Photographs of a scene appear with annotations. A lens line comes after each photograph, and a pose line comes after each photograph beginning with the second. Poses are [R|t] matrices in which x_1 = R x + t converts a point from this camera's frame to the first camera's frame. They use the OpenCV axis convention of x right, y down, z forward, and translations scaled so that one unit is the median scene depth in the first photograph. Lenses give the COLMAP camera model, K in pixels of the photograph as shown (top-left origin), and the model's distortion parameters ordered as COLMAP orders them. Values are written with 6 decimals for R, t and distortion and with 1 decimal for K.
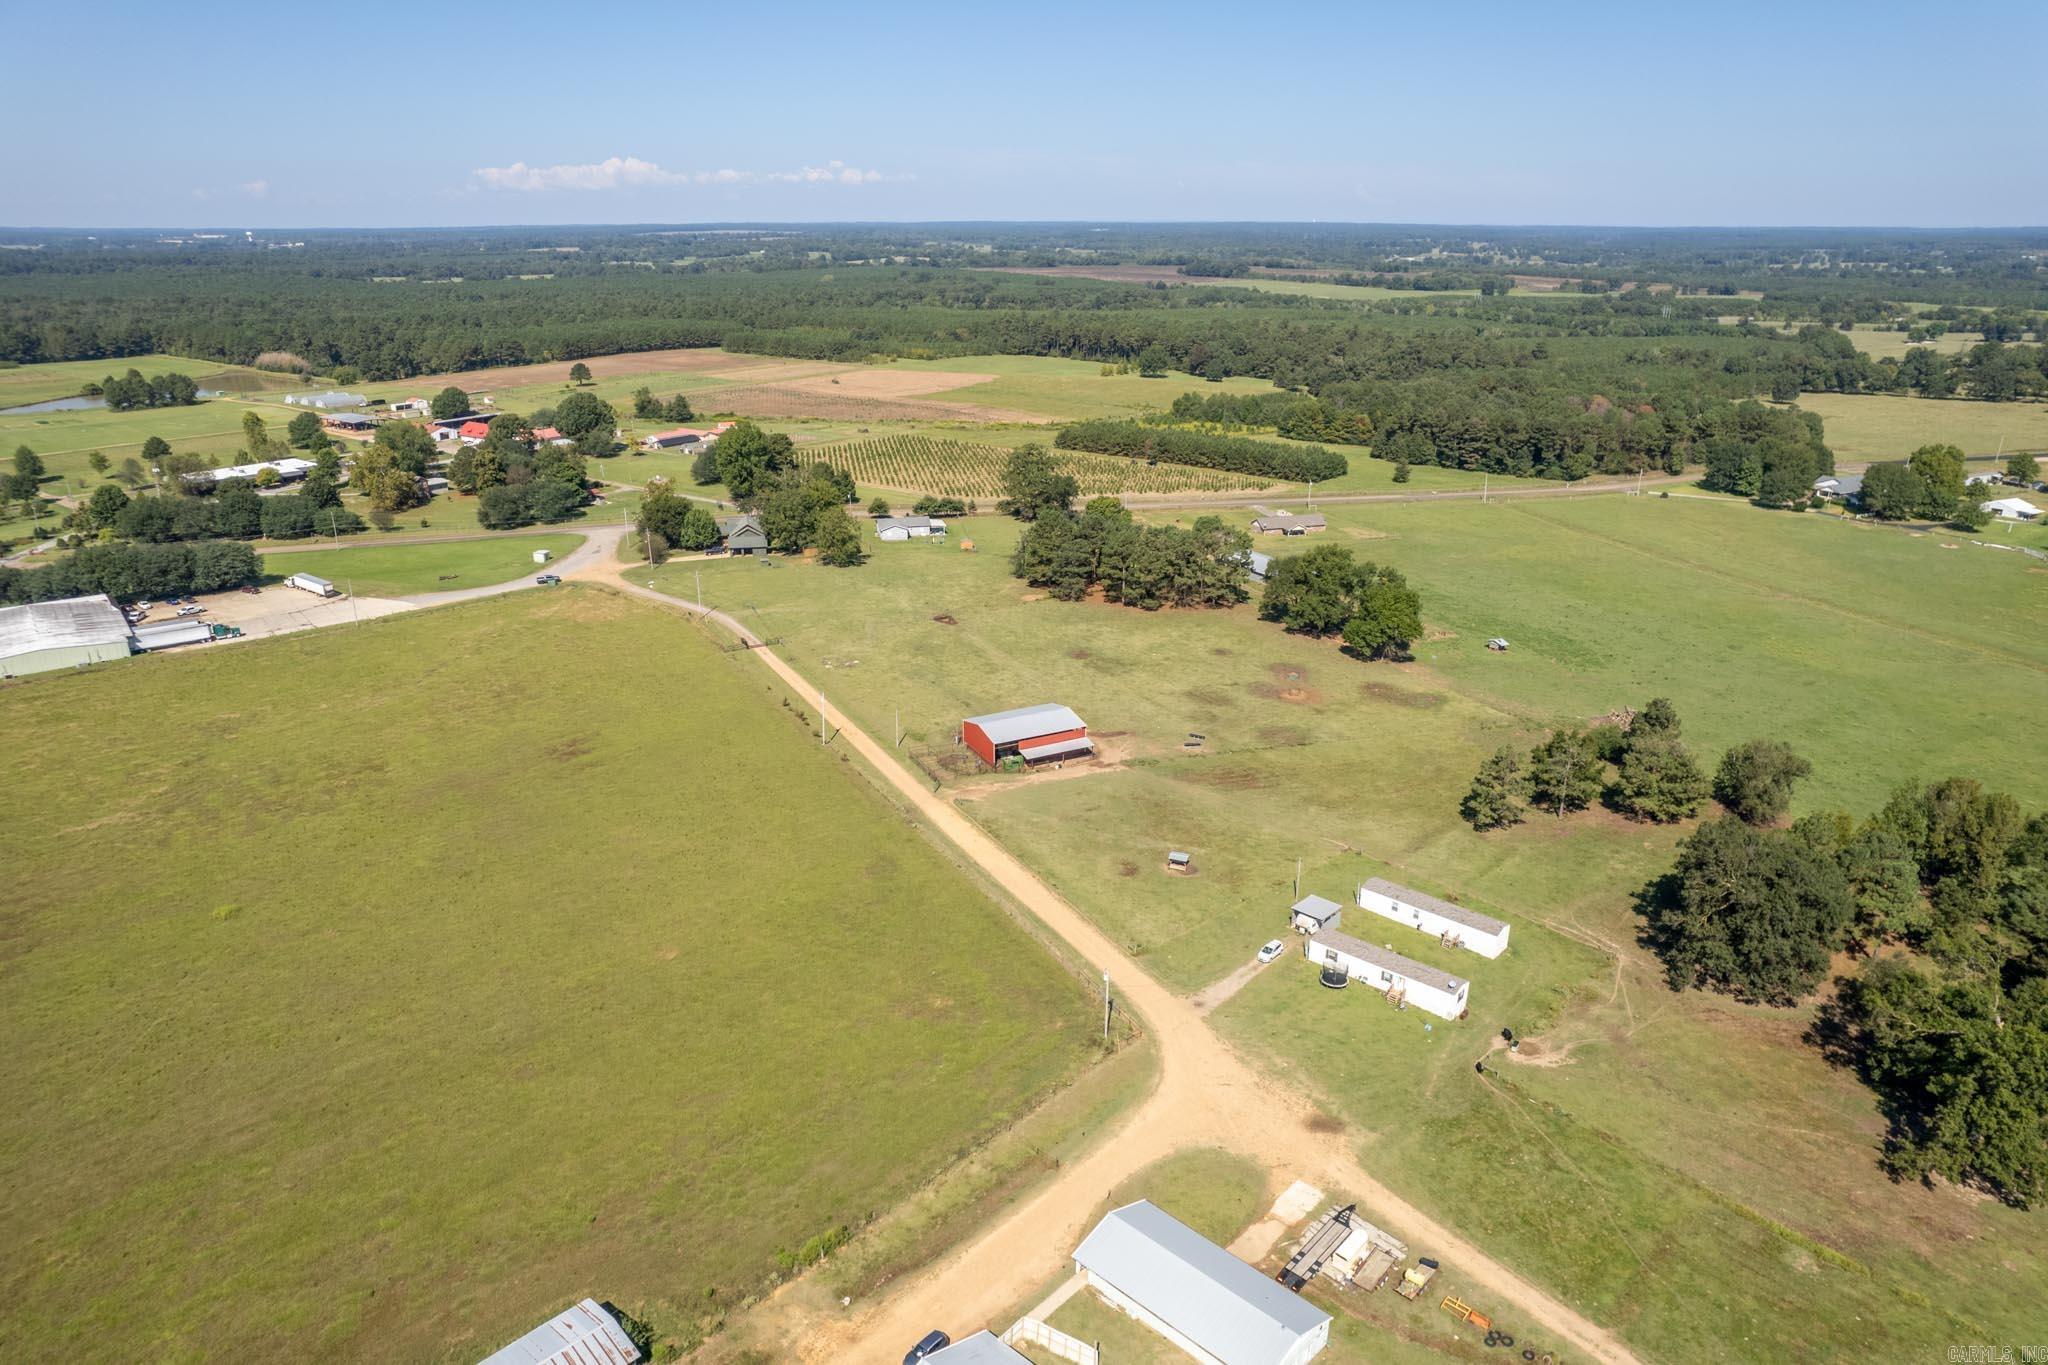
lens RADIAL K [[1303.2, 0, 1024.0], [0, 1303.2, 682.5], [0, 0, 1]] dist [-0.076023, 0.061780]
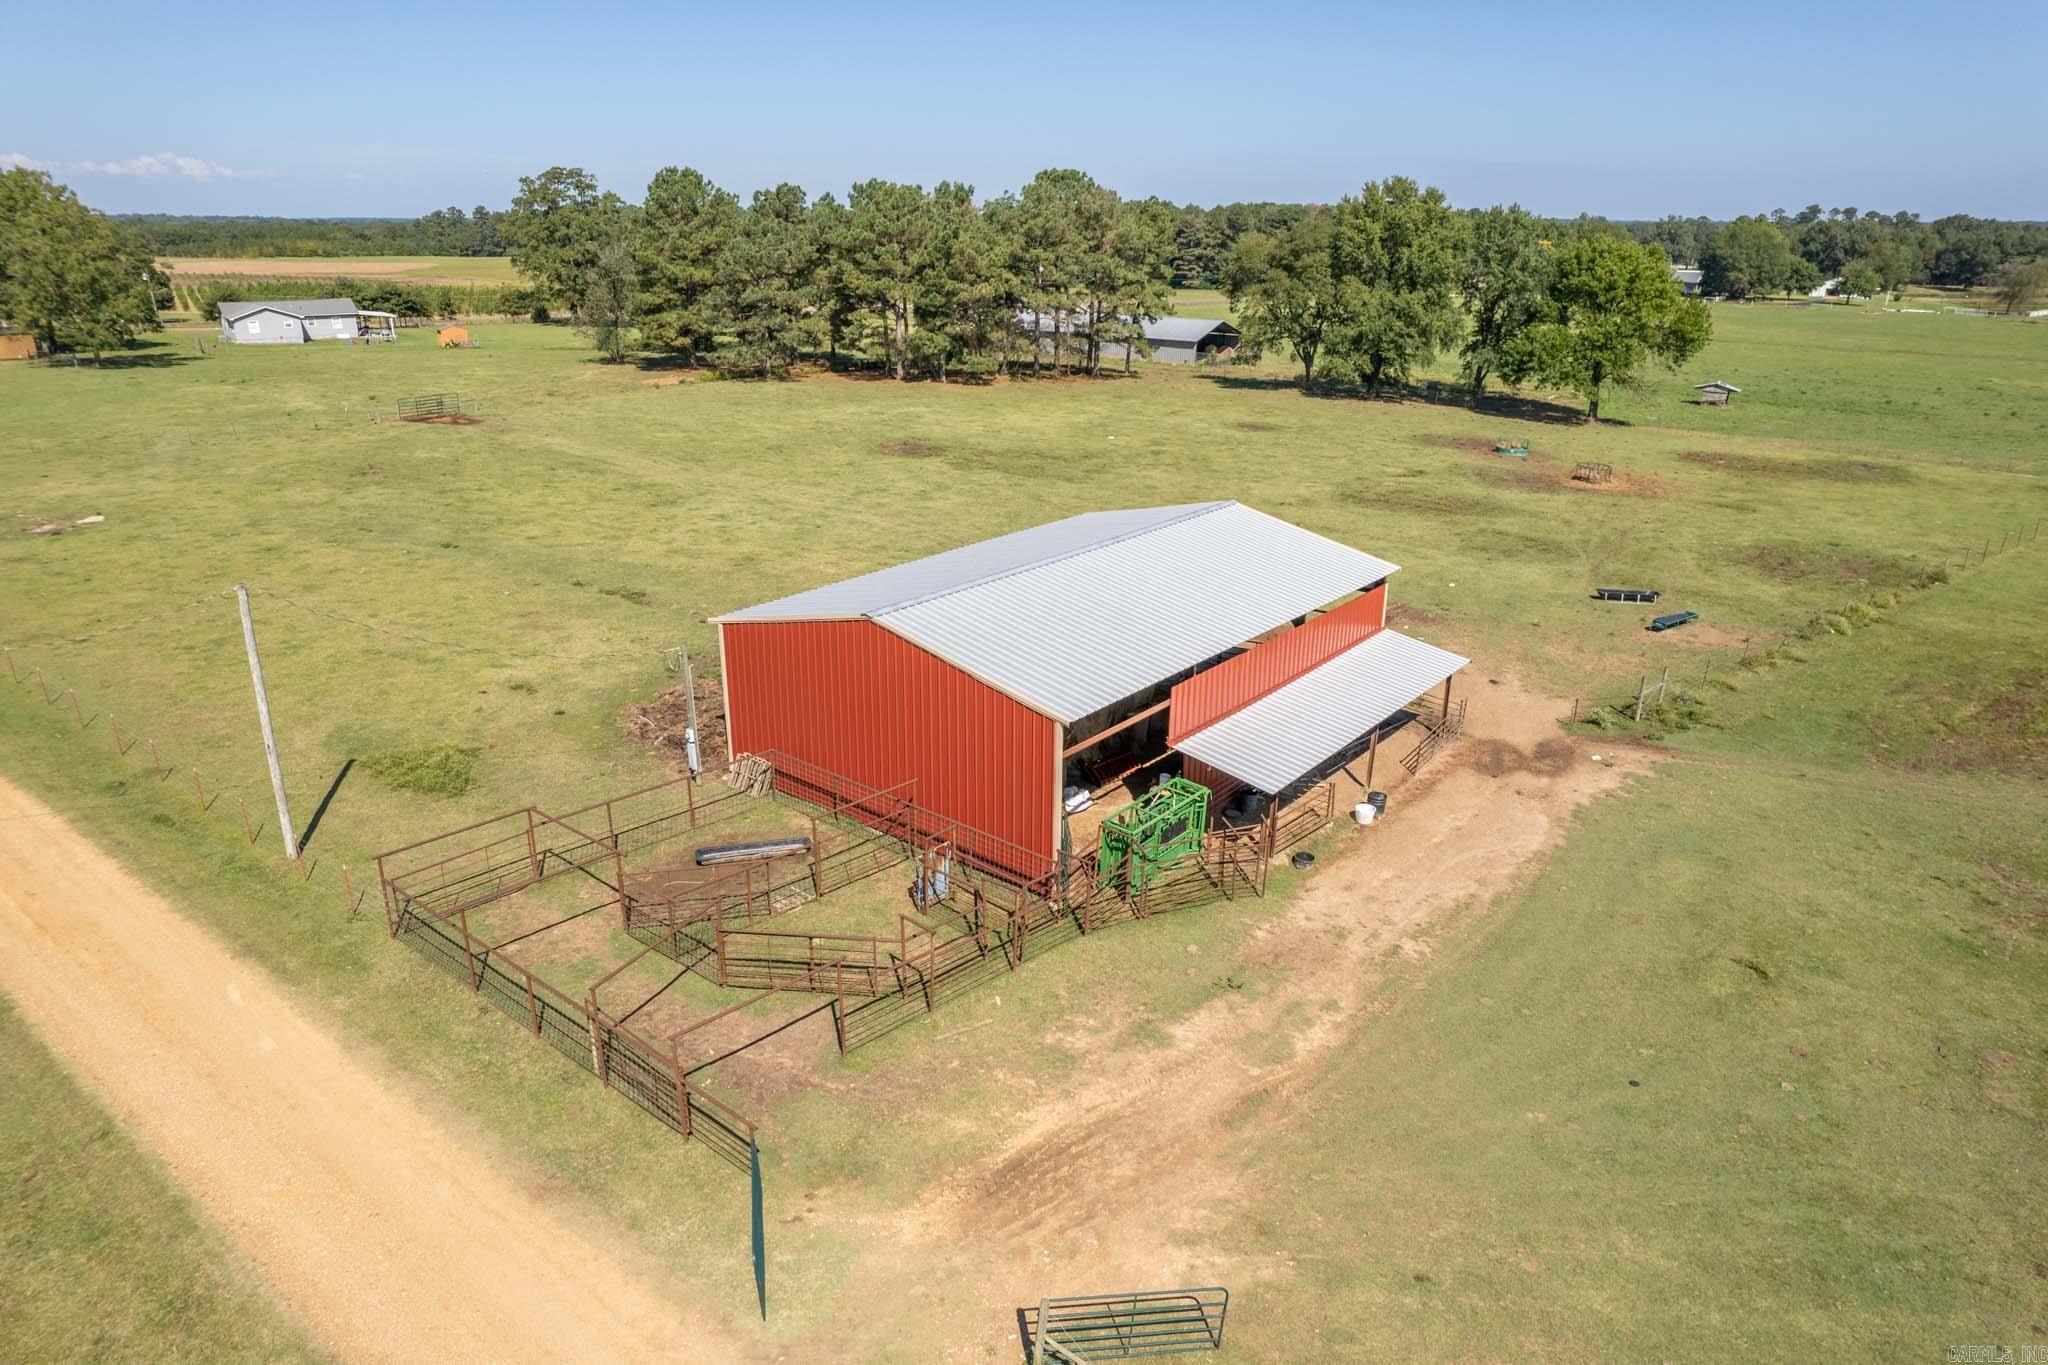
lens RADIAL K [[1303.2, 0, 1024.0], [0, 1303.2, 682.5], [0, 0, 1]] dist [-0.076023, 0.061780]
pose [[0.915786, -0.133413, 0.378862, -0.095737], [0.132973, 0.990739, 0.027458, 0.047714], [-0.379017, 0.025233, 0.925046, 1.083386]]
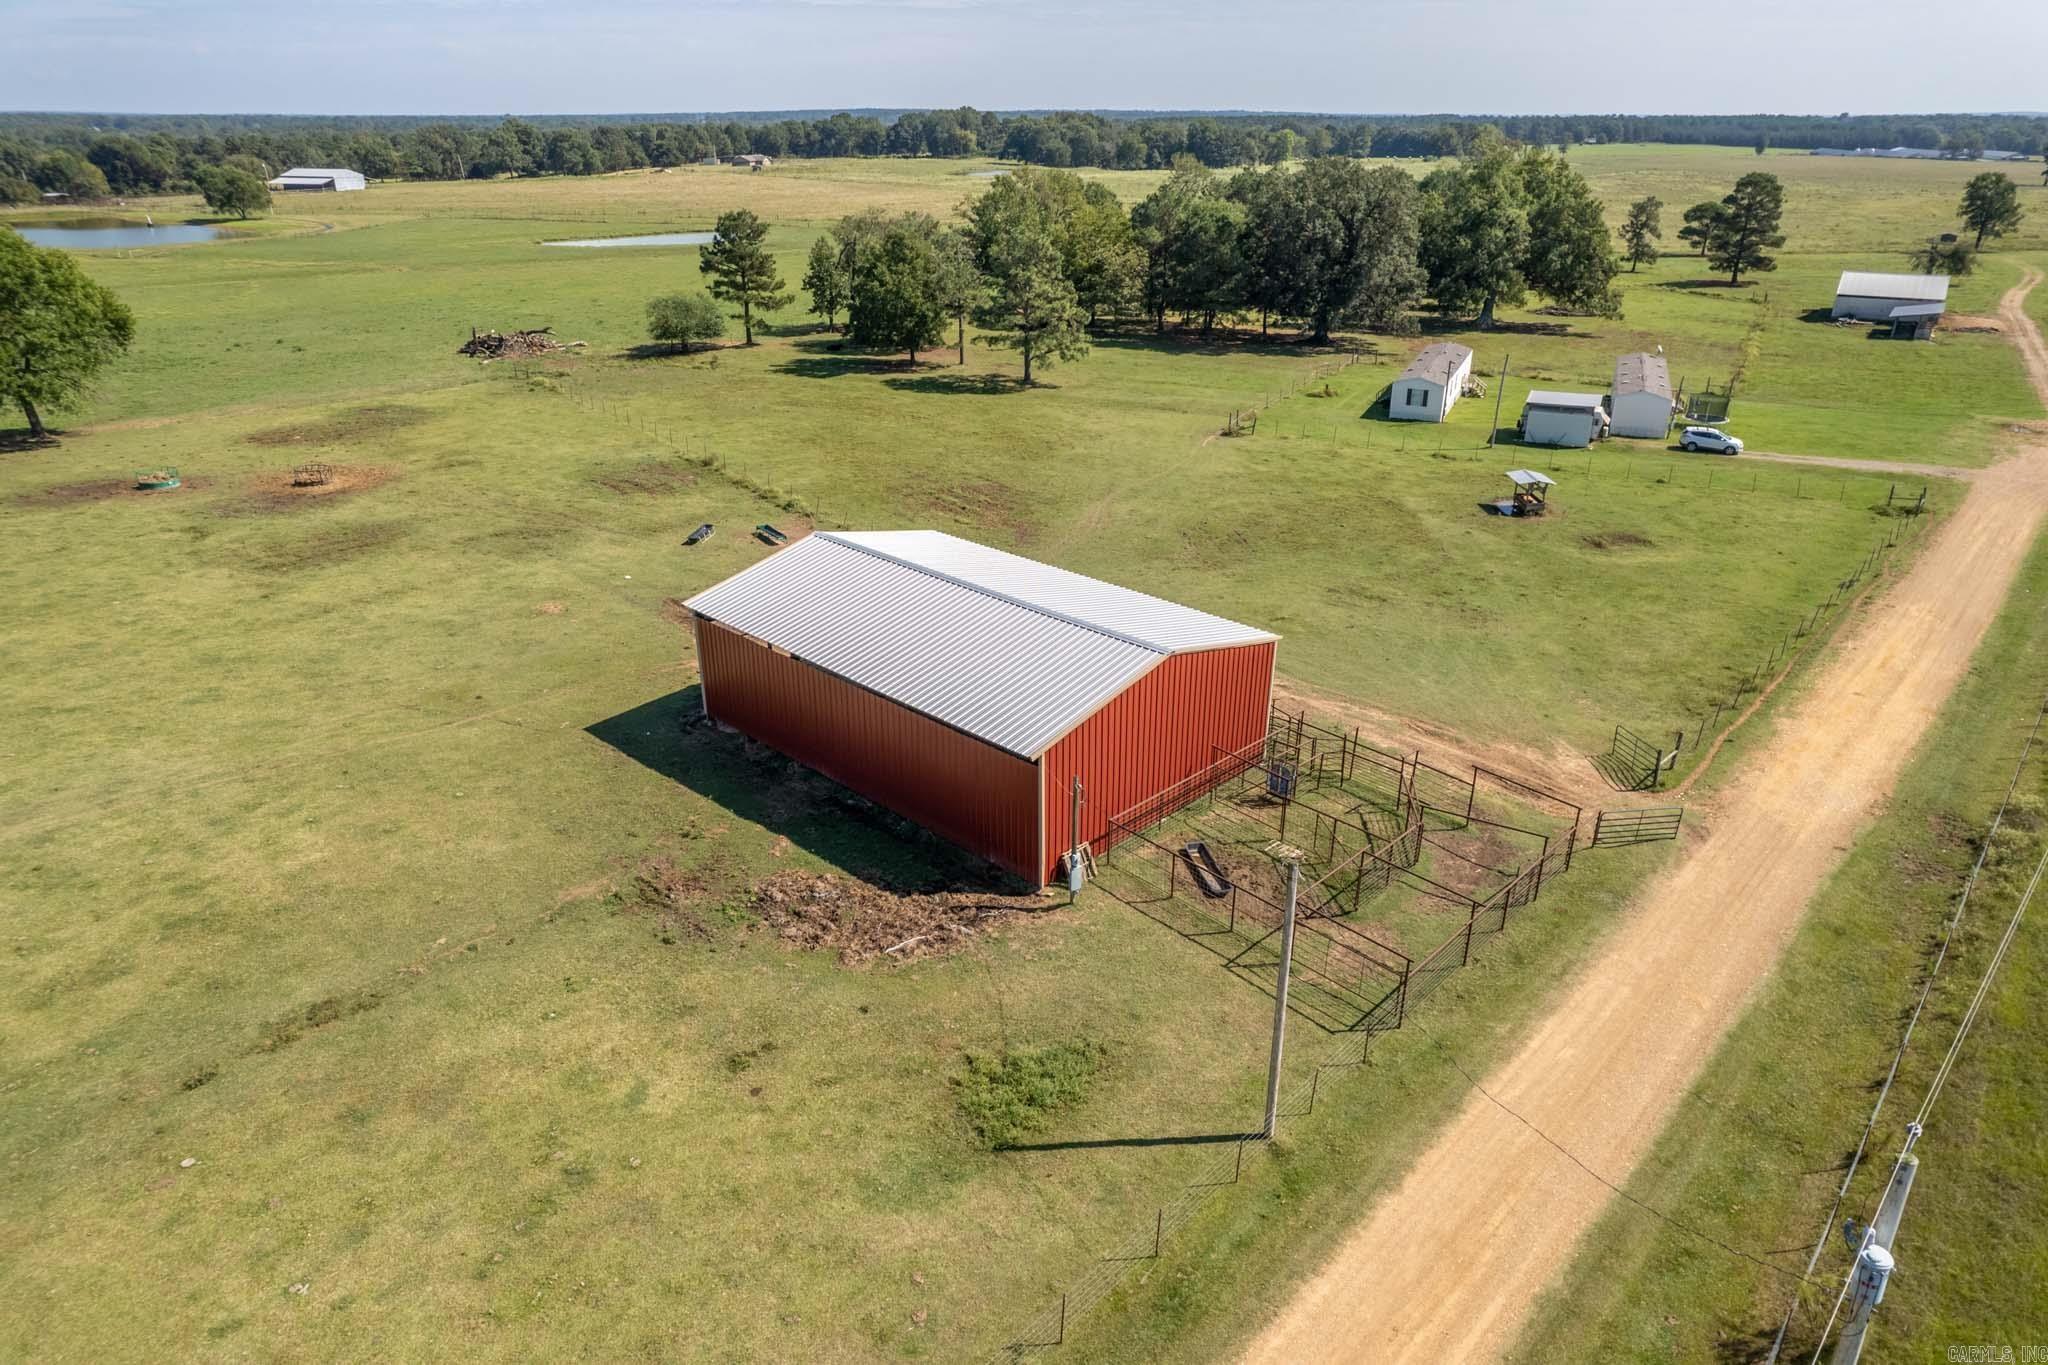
lens RADIAL K [[1303.2, 0, 1024.0], [0, 1303.2, 682.5], [0, 0, 1]] dist [-0.076023, 0.061780]
pose [[-0.316830, -0.383338, 0.867566, -0.238017], [0.321679, 0.817049, 0.478492, -0.073755], [-0.892268, 0.430678, -0.135554, 1.321166]]
